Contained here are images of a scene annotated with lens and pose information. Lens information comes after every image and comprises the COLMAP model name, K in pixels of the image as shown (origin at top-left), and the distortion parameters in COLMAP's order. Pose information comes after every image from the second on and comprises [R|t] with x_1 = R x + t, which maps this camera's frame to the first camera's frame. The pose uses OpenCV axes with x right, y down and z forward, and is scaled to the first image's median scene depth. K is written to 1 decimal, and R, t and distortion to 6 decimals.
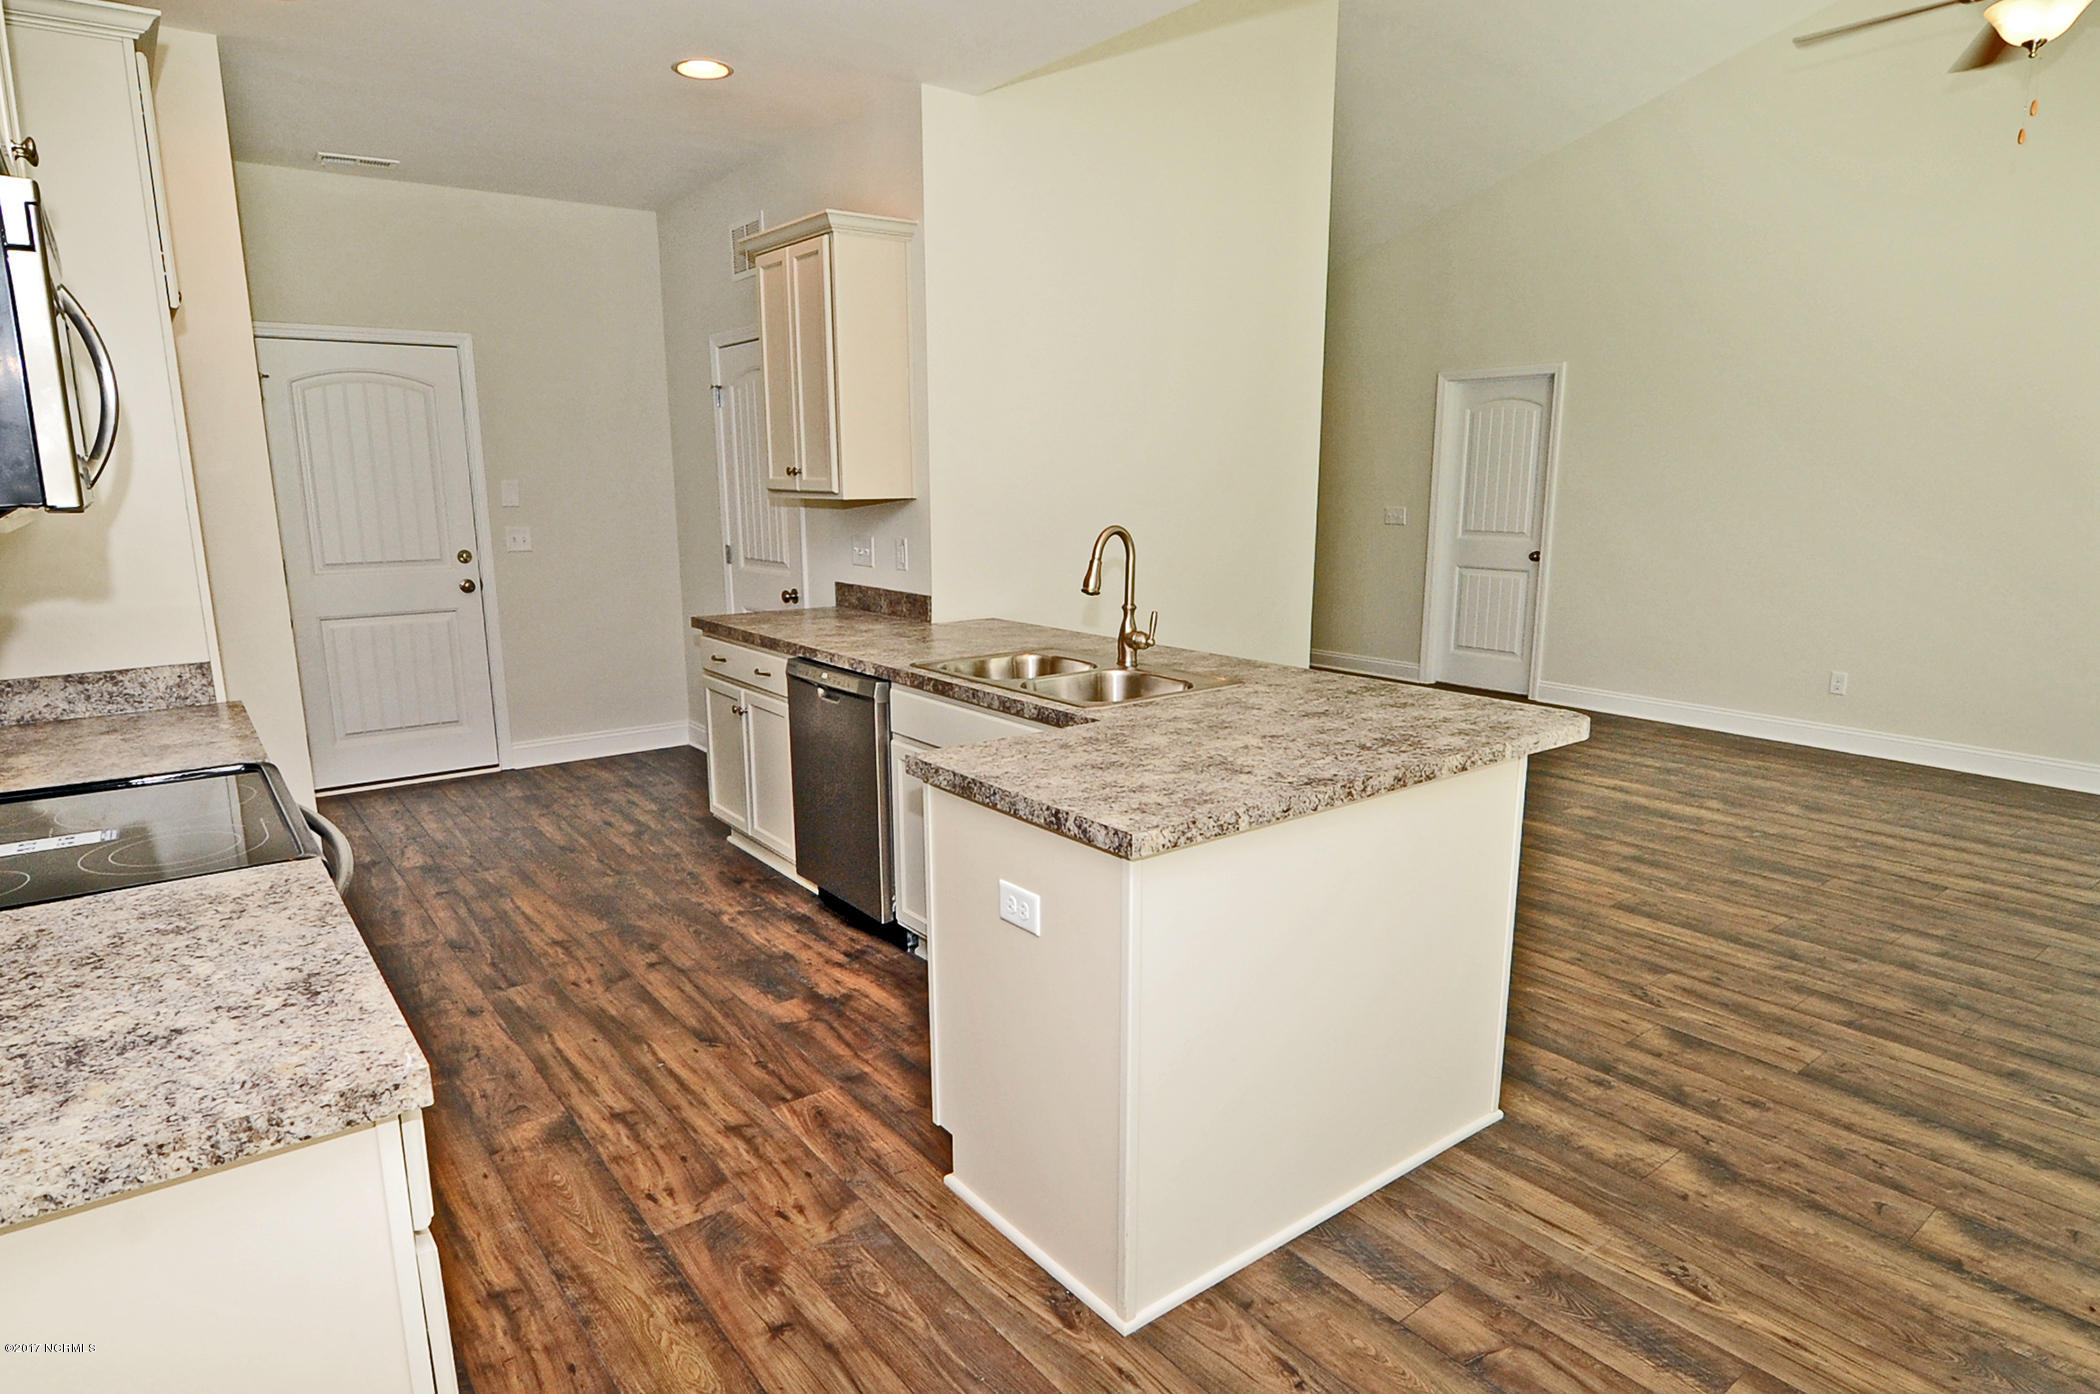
lens RADIAL K [[1166.5, 0, 1035.2], [0, 1166.5, 711.3], [0, 0, 1]] dist [-0.014374, -0.003416]
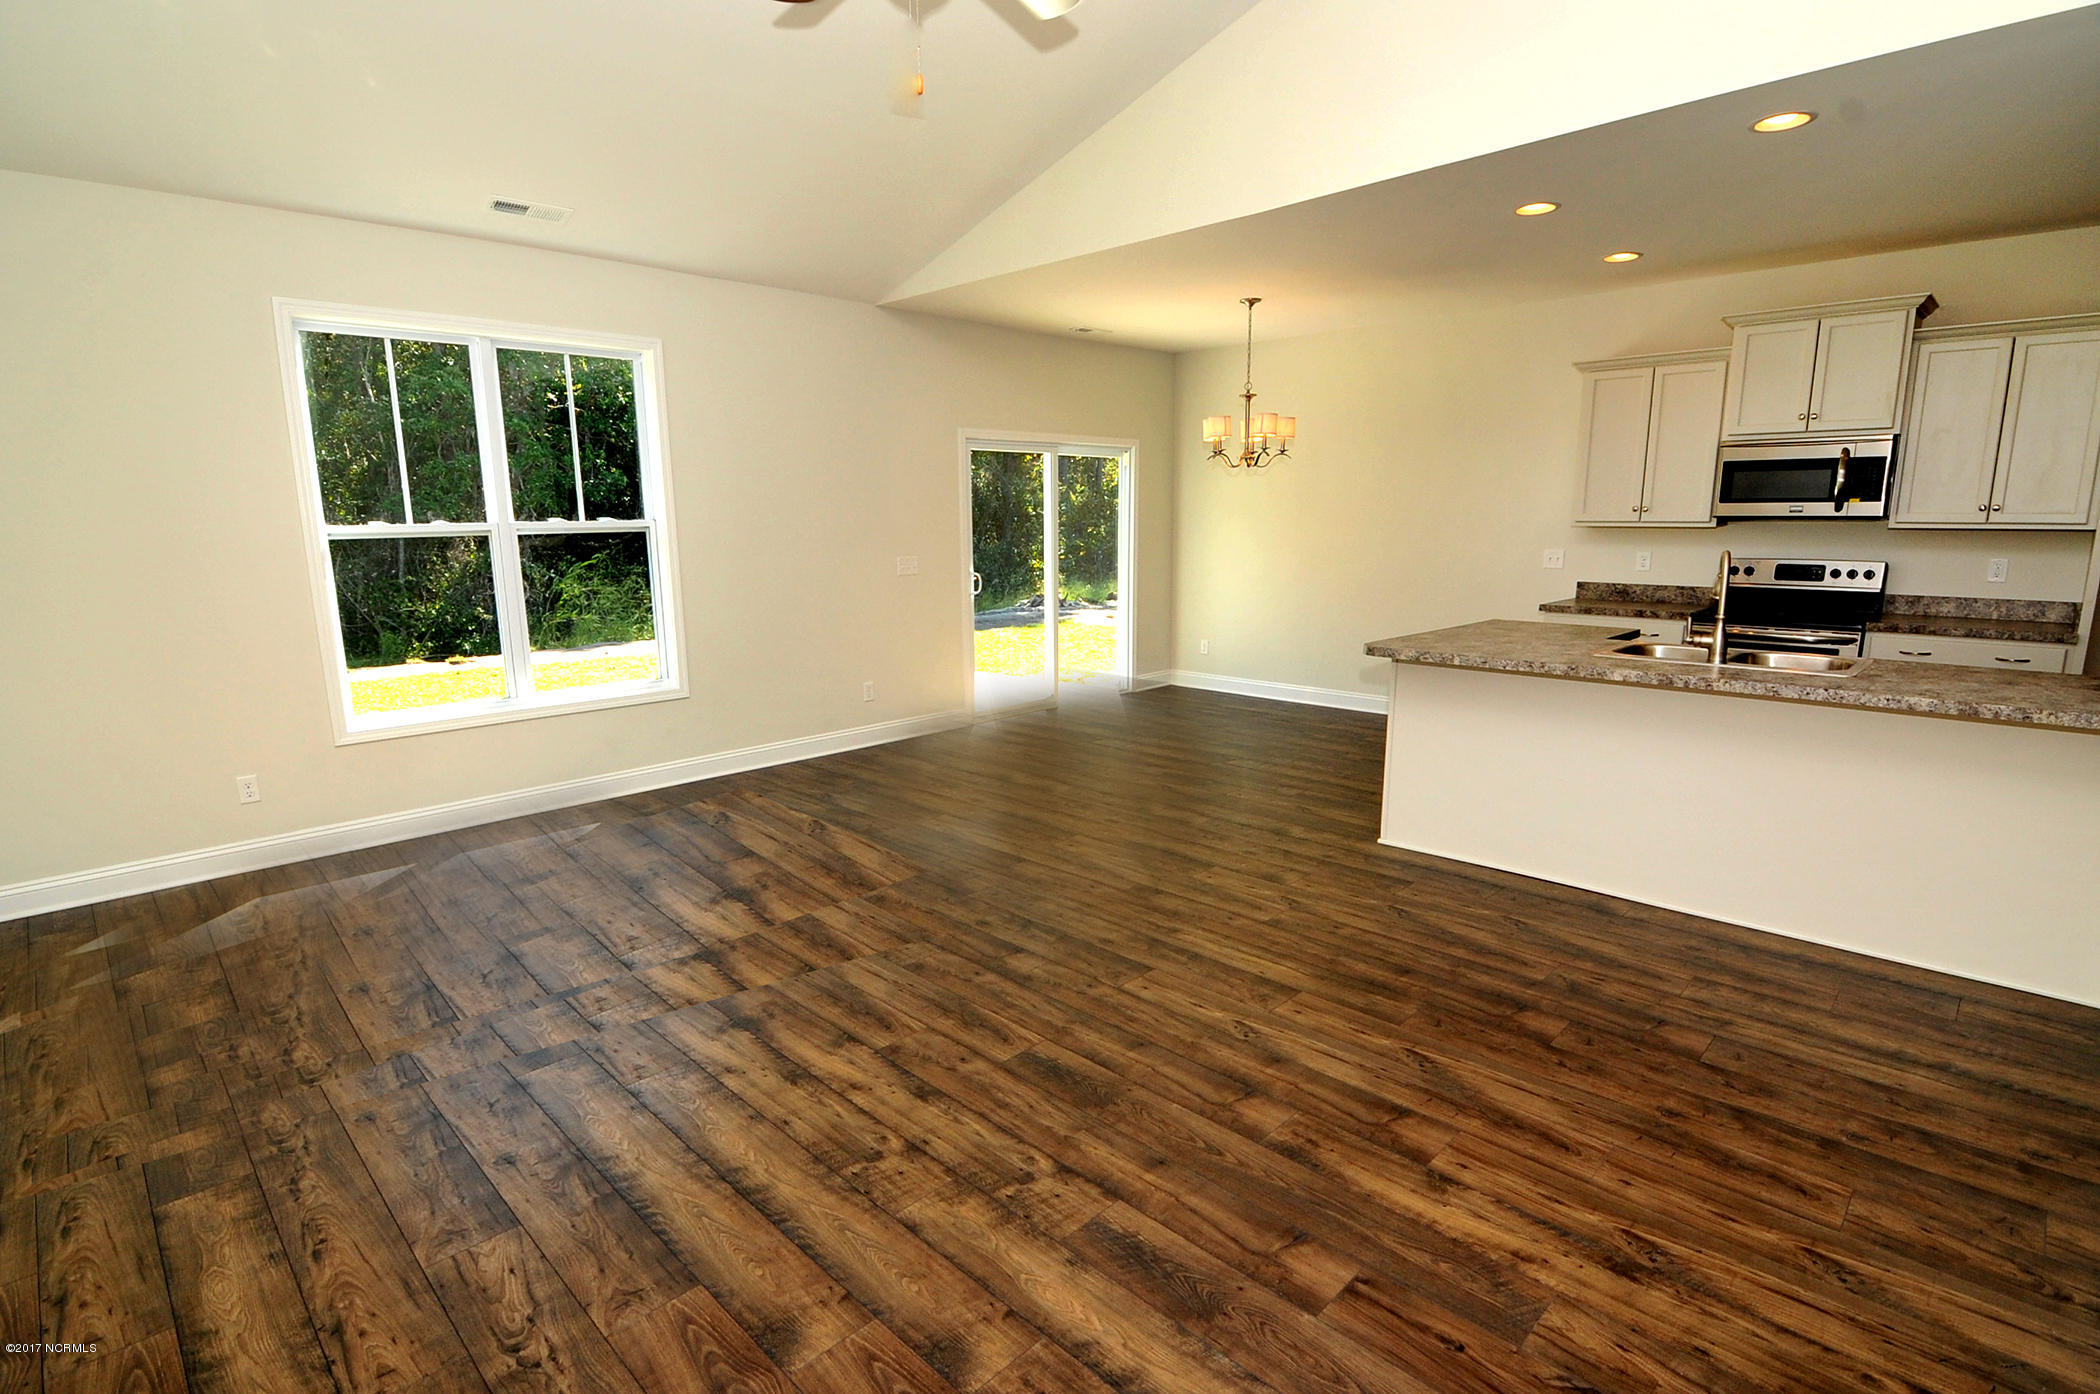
lens RADIAL K [[1034.9, 0, 1061.5], [0, 1034.9, 698.7], [0, 0, 1]] dist [-0.000381, -0.000919]
pose [[-0.987408, 0.035700, -0.154113, 0.813289], [-0.024305, 0.928402, 0.370782, -0.344759], [0.156316, 0.369859, -0.915844, 1.660550]]
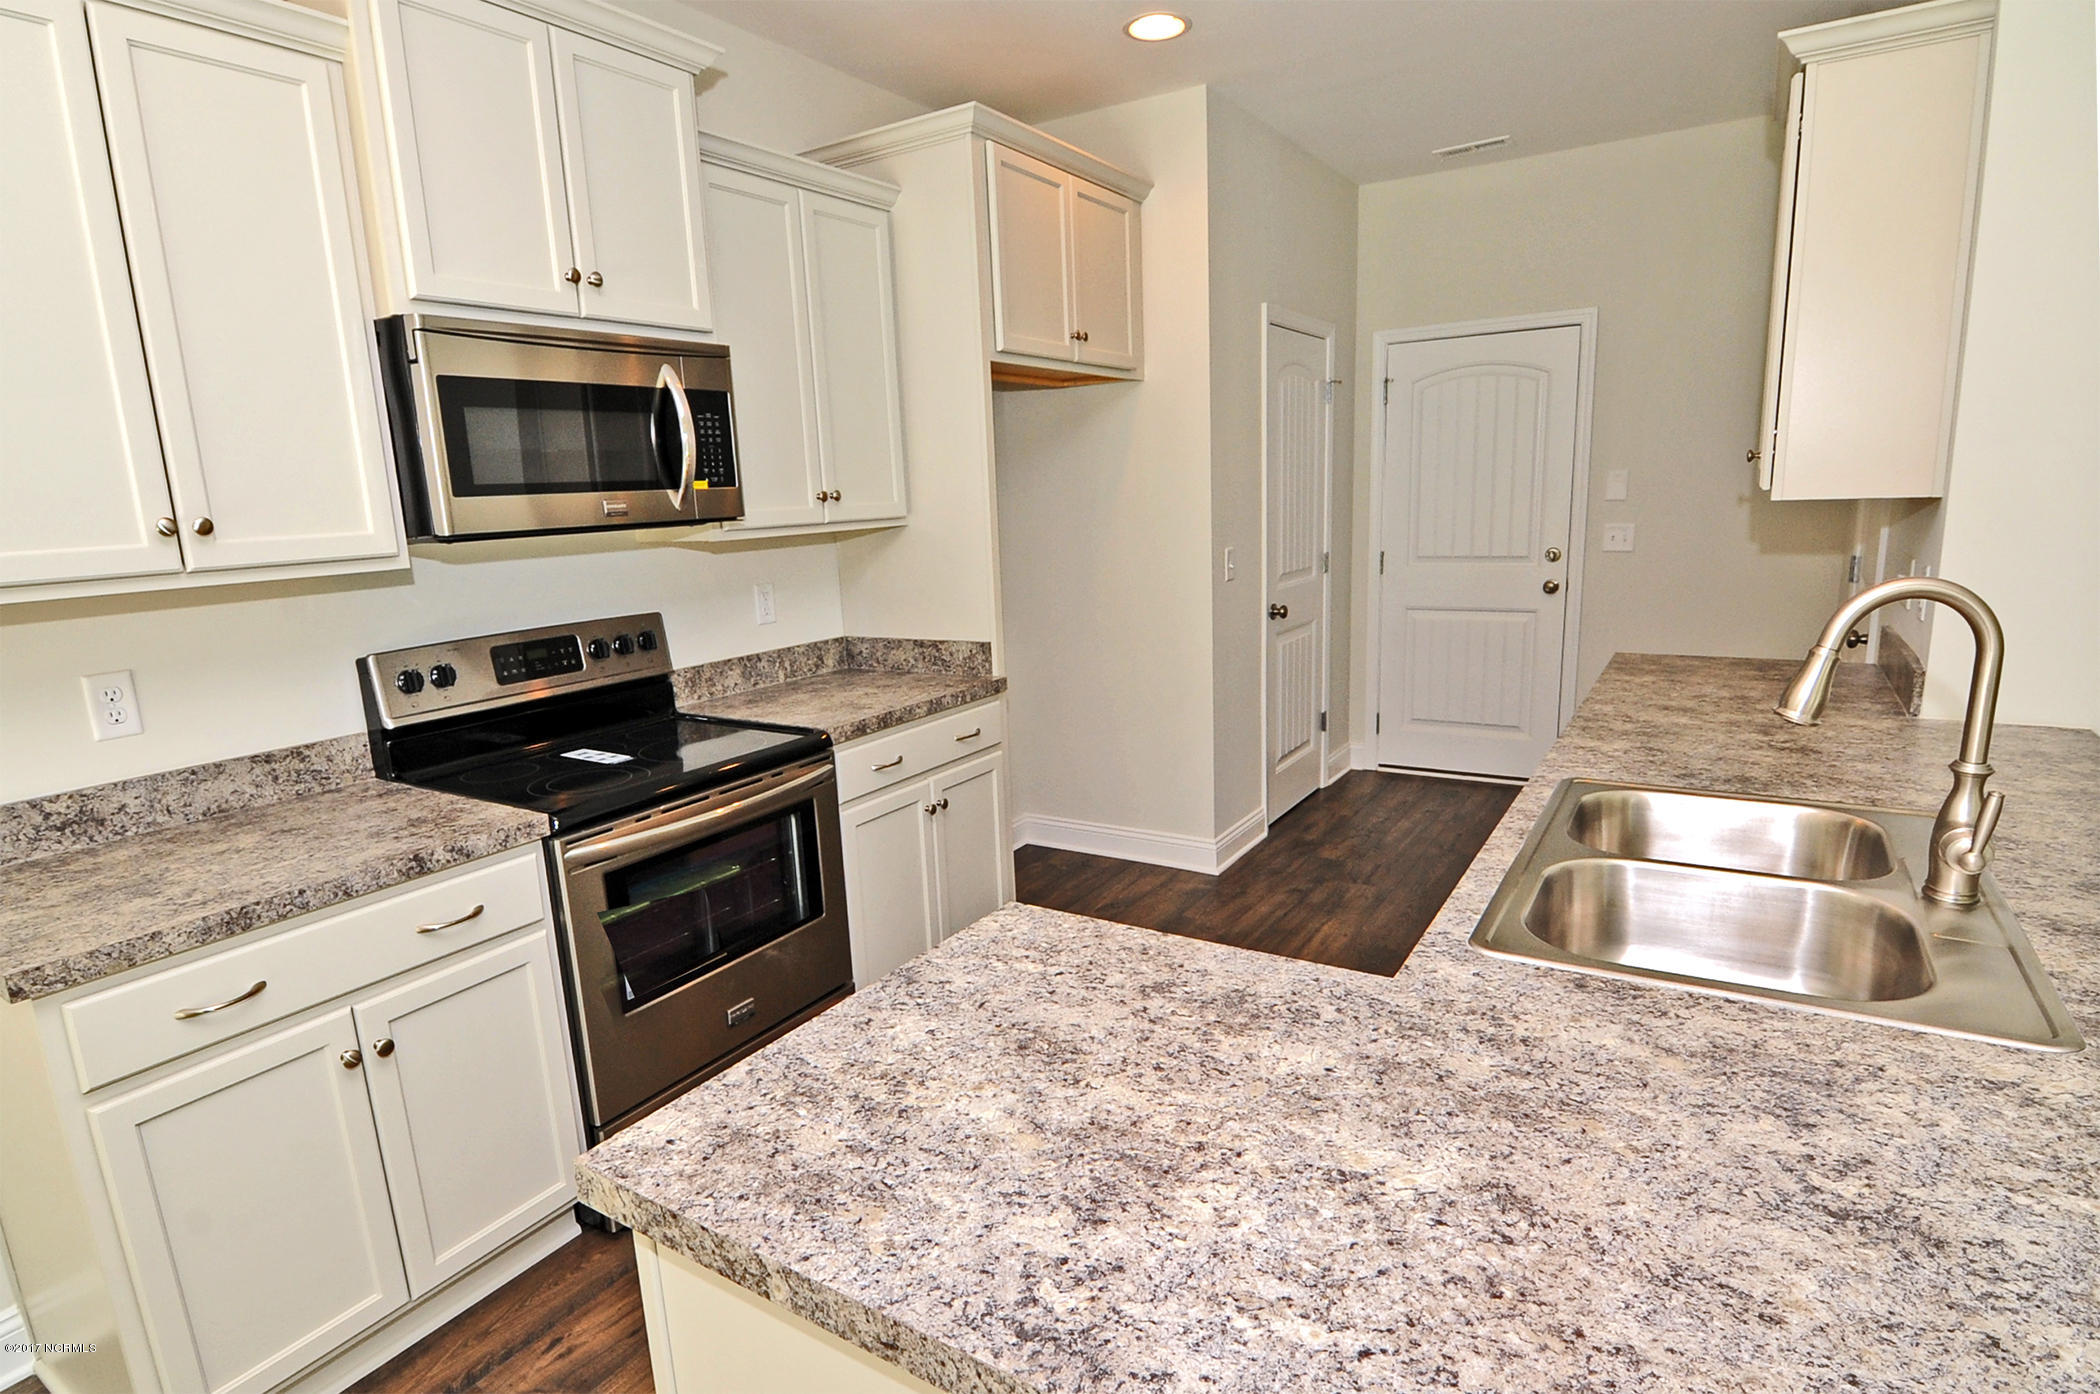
lens RADIAL K [[1090.5, 0, 1036.3], [0, 1090.5, 716.1], [0, 0, 1]] dist [-0.015147, -0.000462]
pose [[0.344811, 0.179849, -0.921282, 0.276250], [-0.146934, 0.979716, 0.136263, -0.094844], [0.927101, 0.088382, 0.364242, 0.460243]]
